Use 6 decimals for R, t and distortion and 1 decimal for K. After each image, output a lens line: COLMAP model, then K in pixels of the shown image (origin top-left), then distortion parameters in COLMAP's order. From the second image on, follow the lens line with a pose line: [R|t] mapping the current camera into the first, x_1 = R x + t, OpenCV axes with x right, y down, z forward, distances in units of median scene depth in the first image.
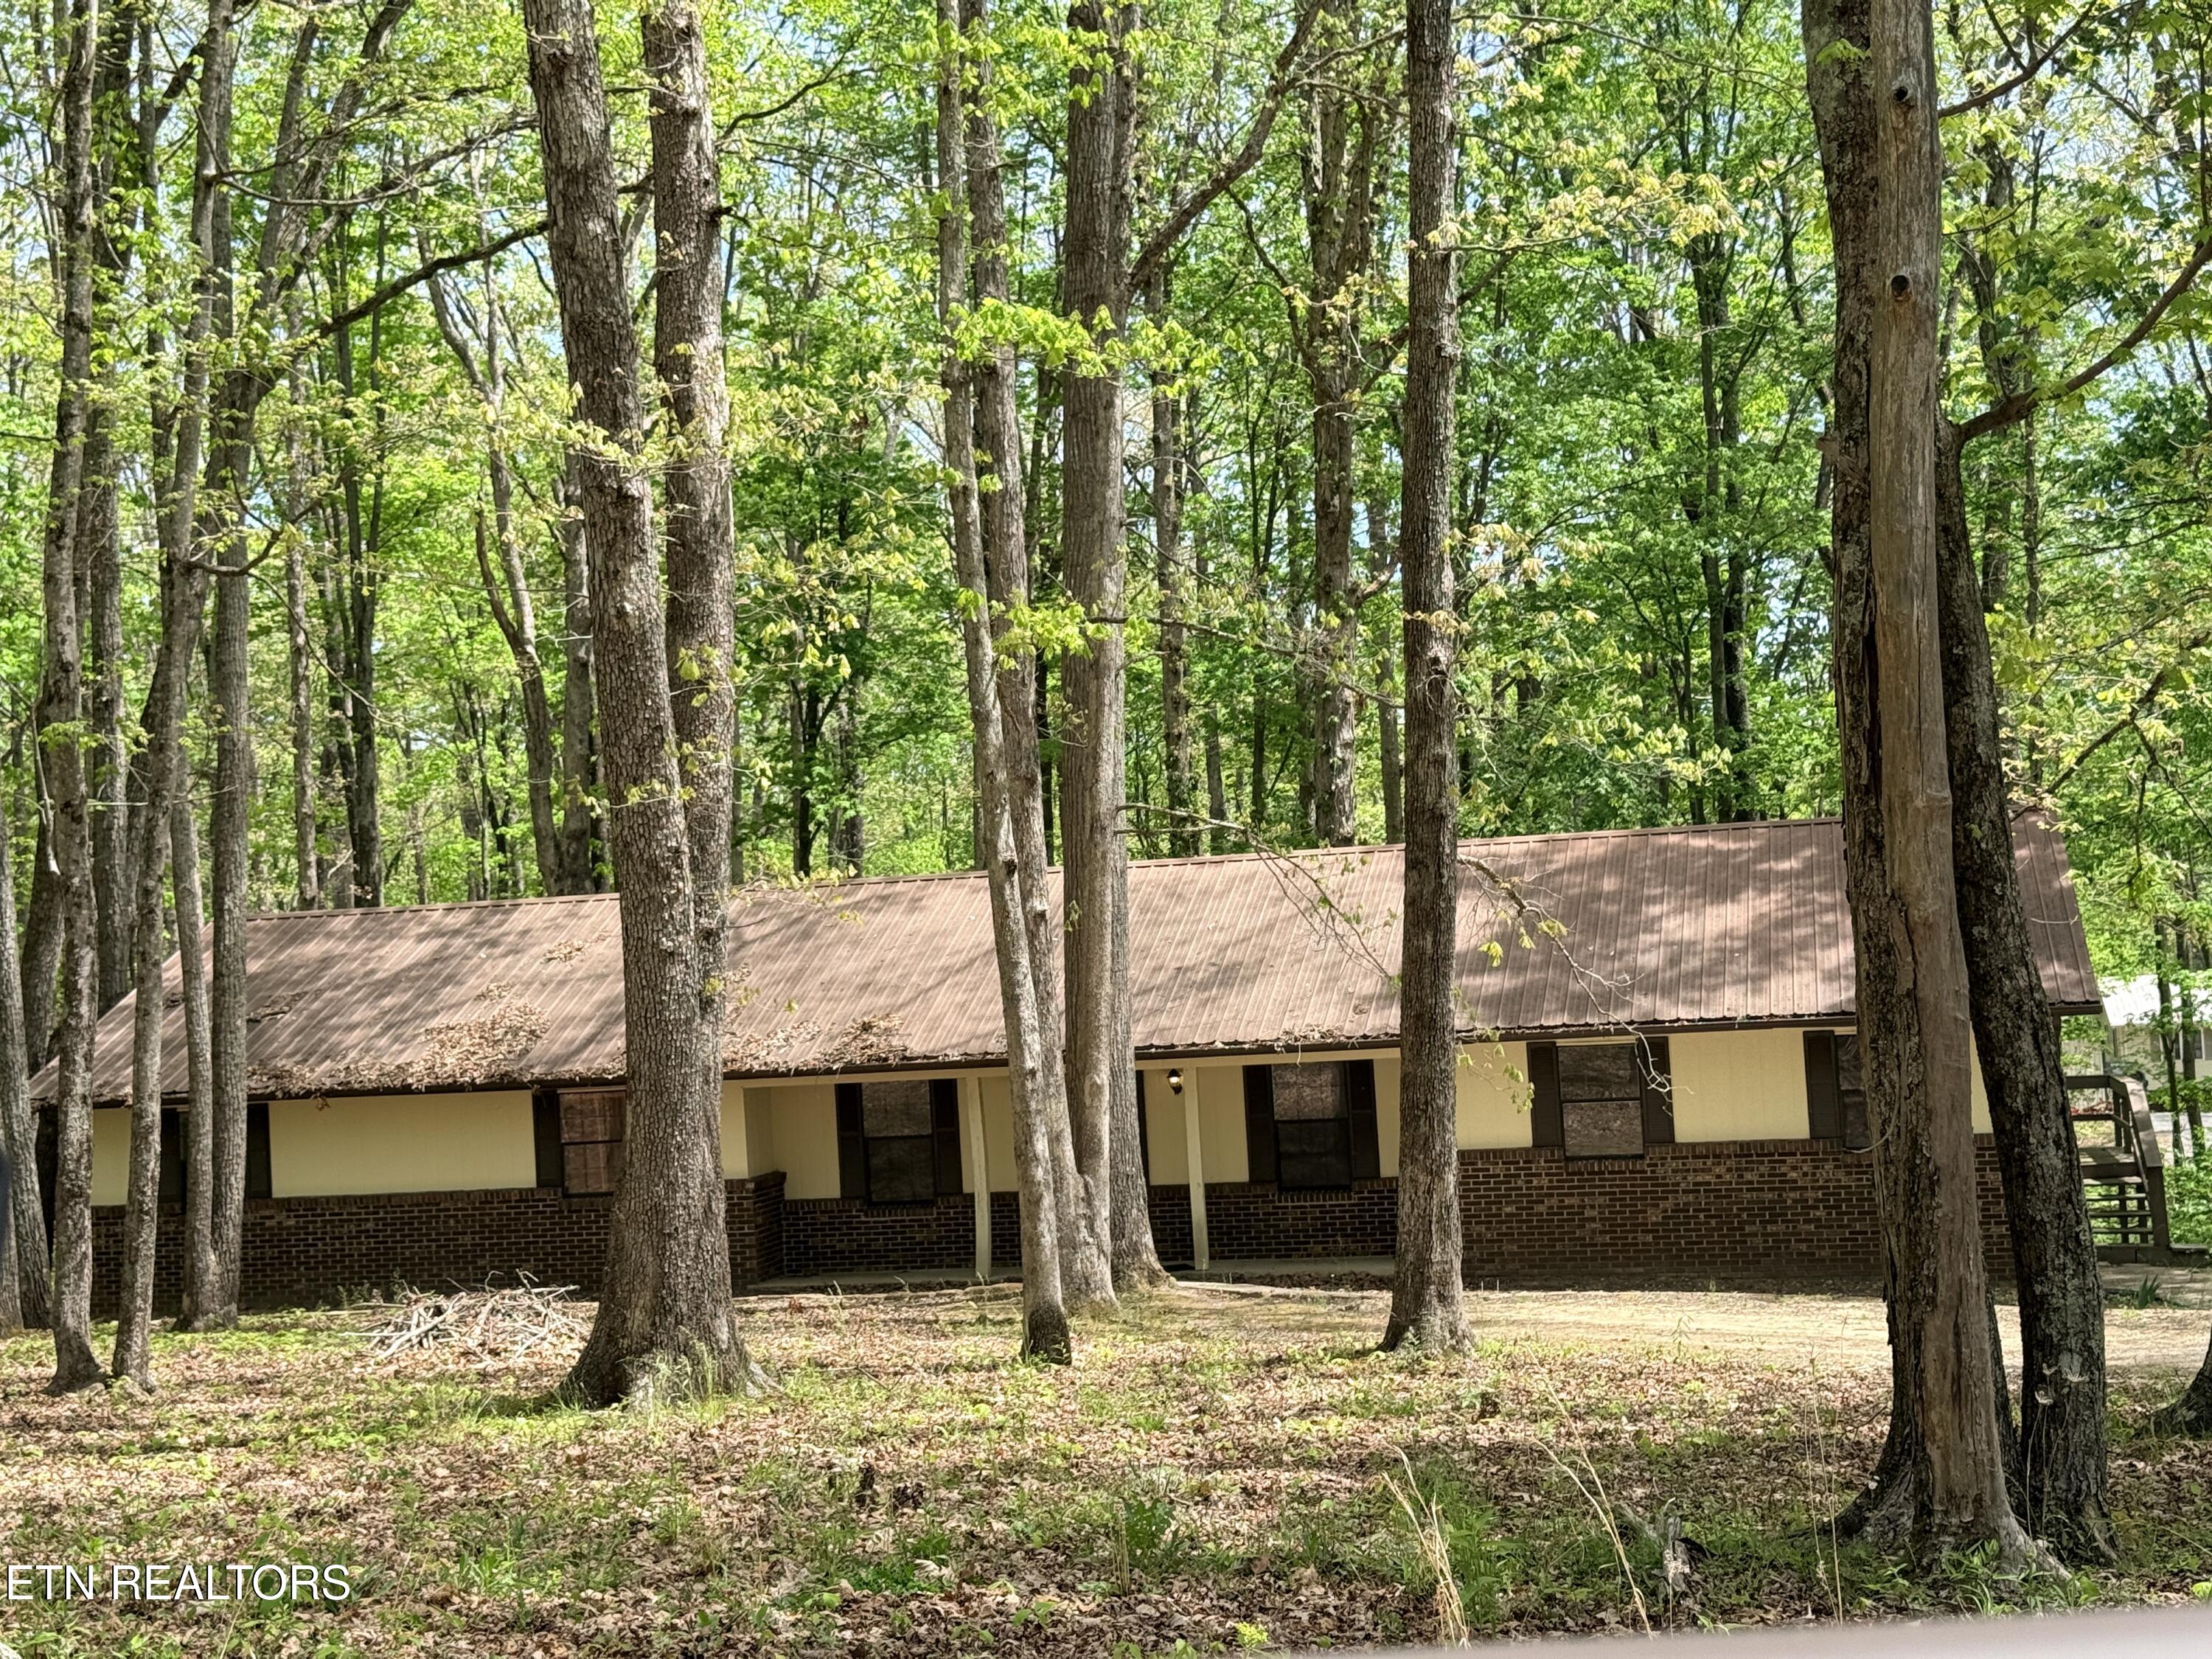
lens RADIAL K [[3088.4, 0, 1094.4], [0, 3088.4, 874.3], [0, 0, 1]] dist [0.174739, 0.000000]
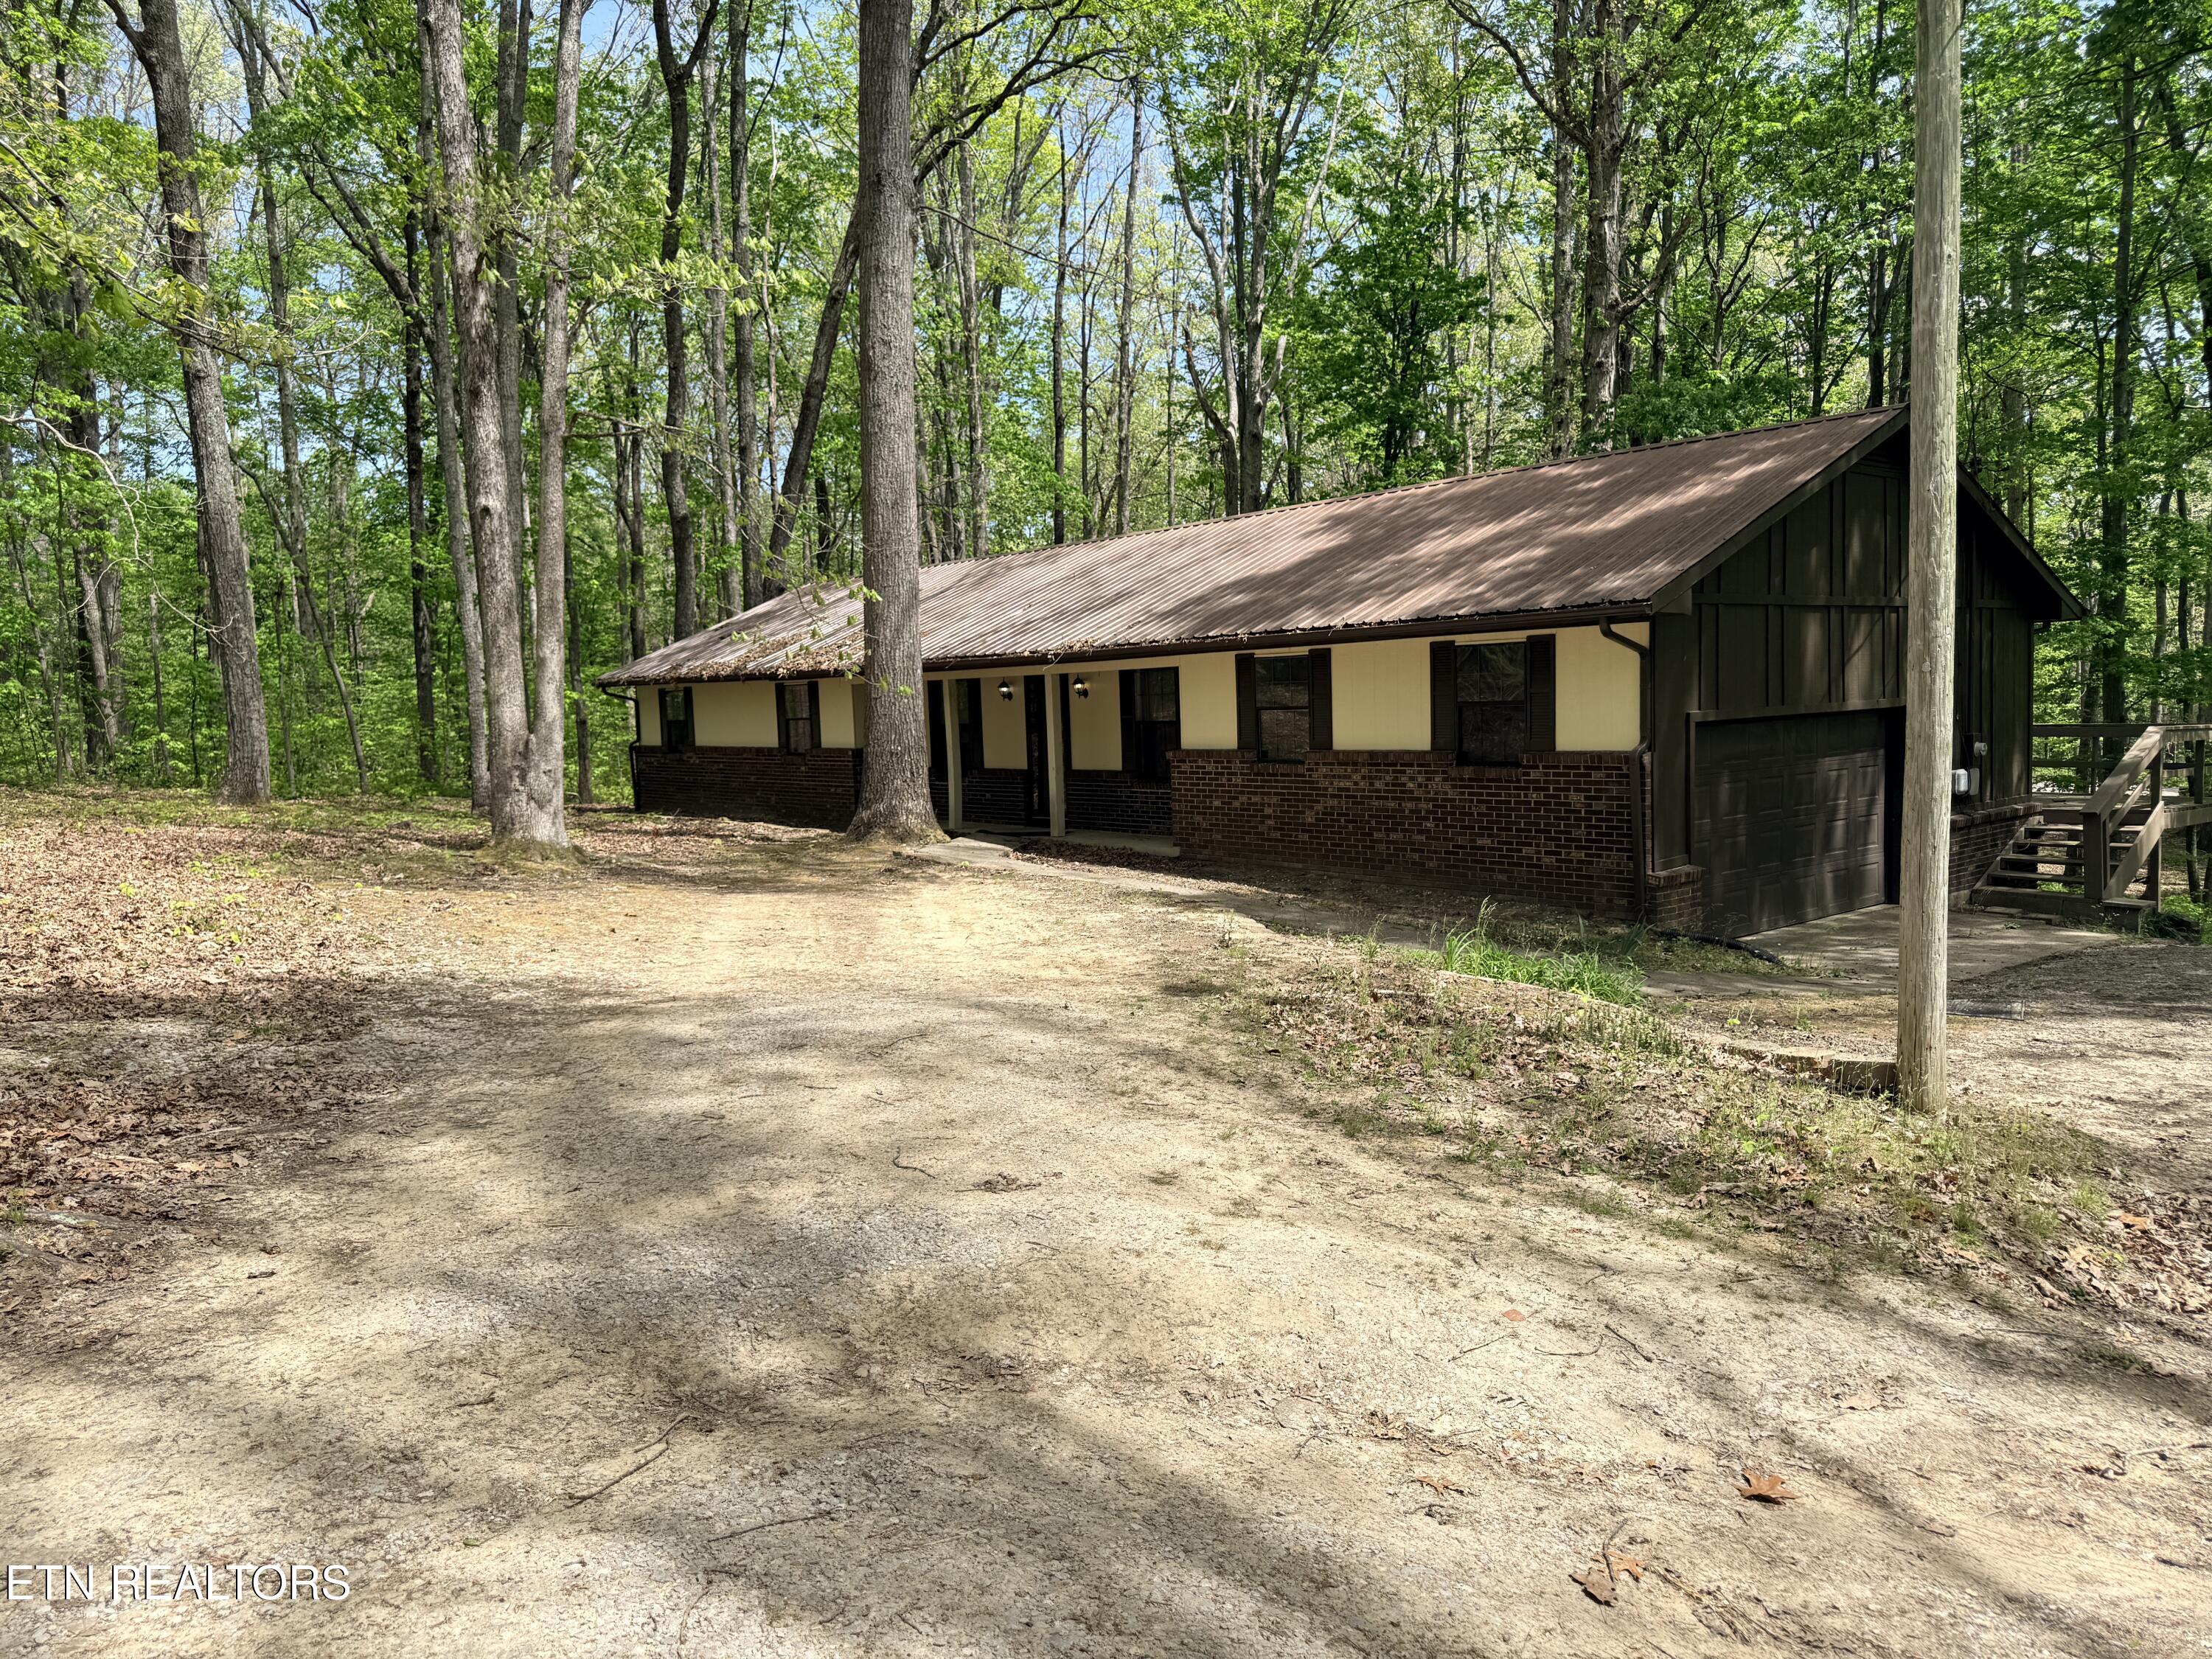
lens RADIAL K [[1588.2, 0, 1103.3], [0, 1588.2, 820.9], [0, 0, 1]] dist [0.041064, -0.042333]
pose [[0.801248, 0.077220, -0.593328, 0.447367], [-0.003504, 0.992226, 0.124403, 0.044230], [0.598322, -0.097599, 0.795289, 0.532165]]
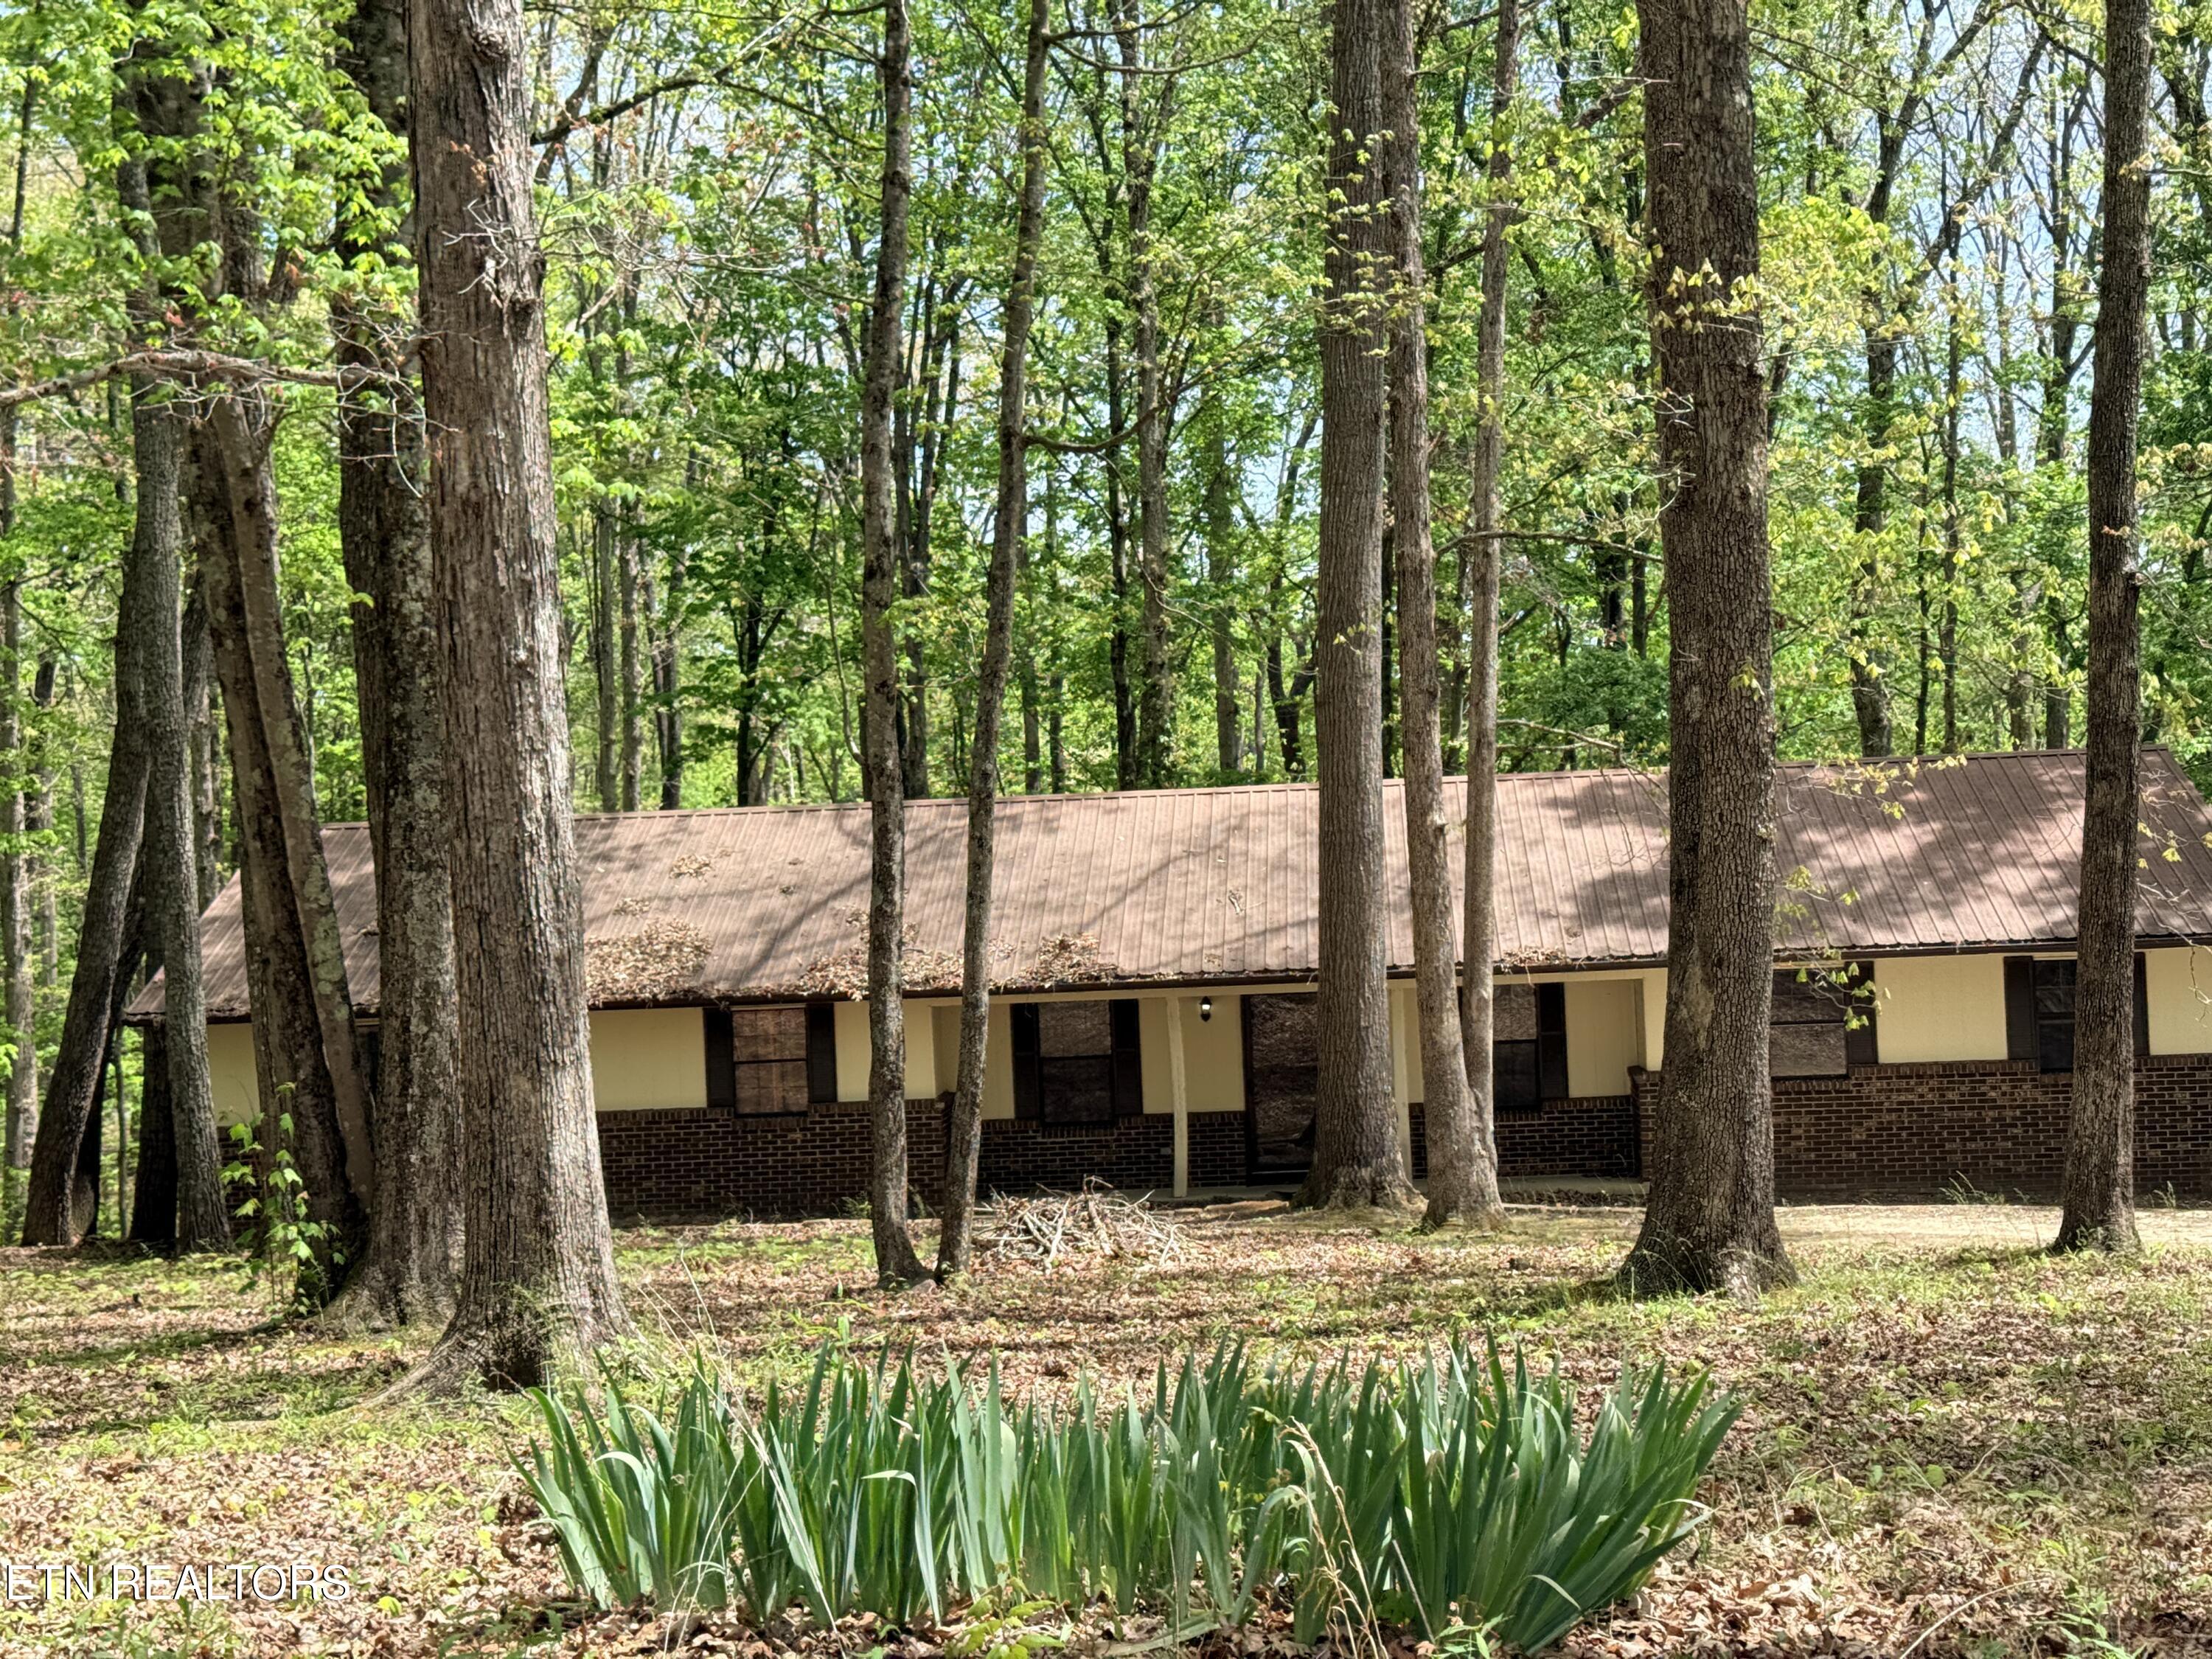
lens RADIAL K [[3088.4, 0, 1102.2], [0, 3088.4, 842.0], [0, 0, 1]] dist [0.174739, 0.000000]
pose [[0.980520, 0.016211, 0.195750, -0.273573], [-0.017250, 0.999845, 0.003603, 0.013394], [-0.195661, -0.006910, 0.980647, 0.031832]]
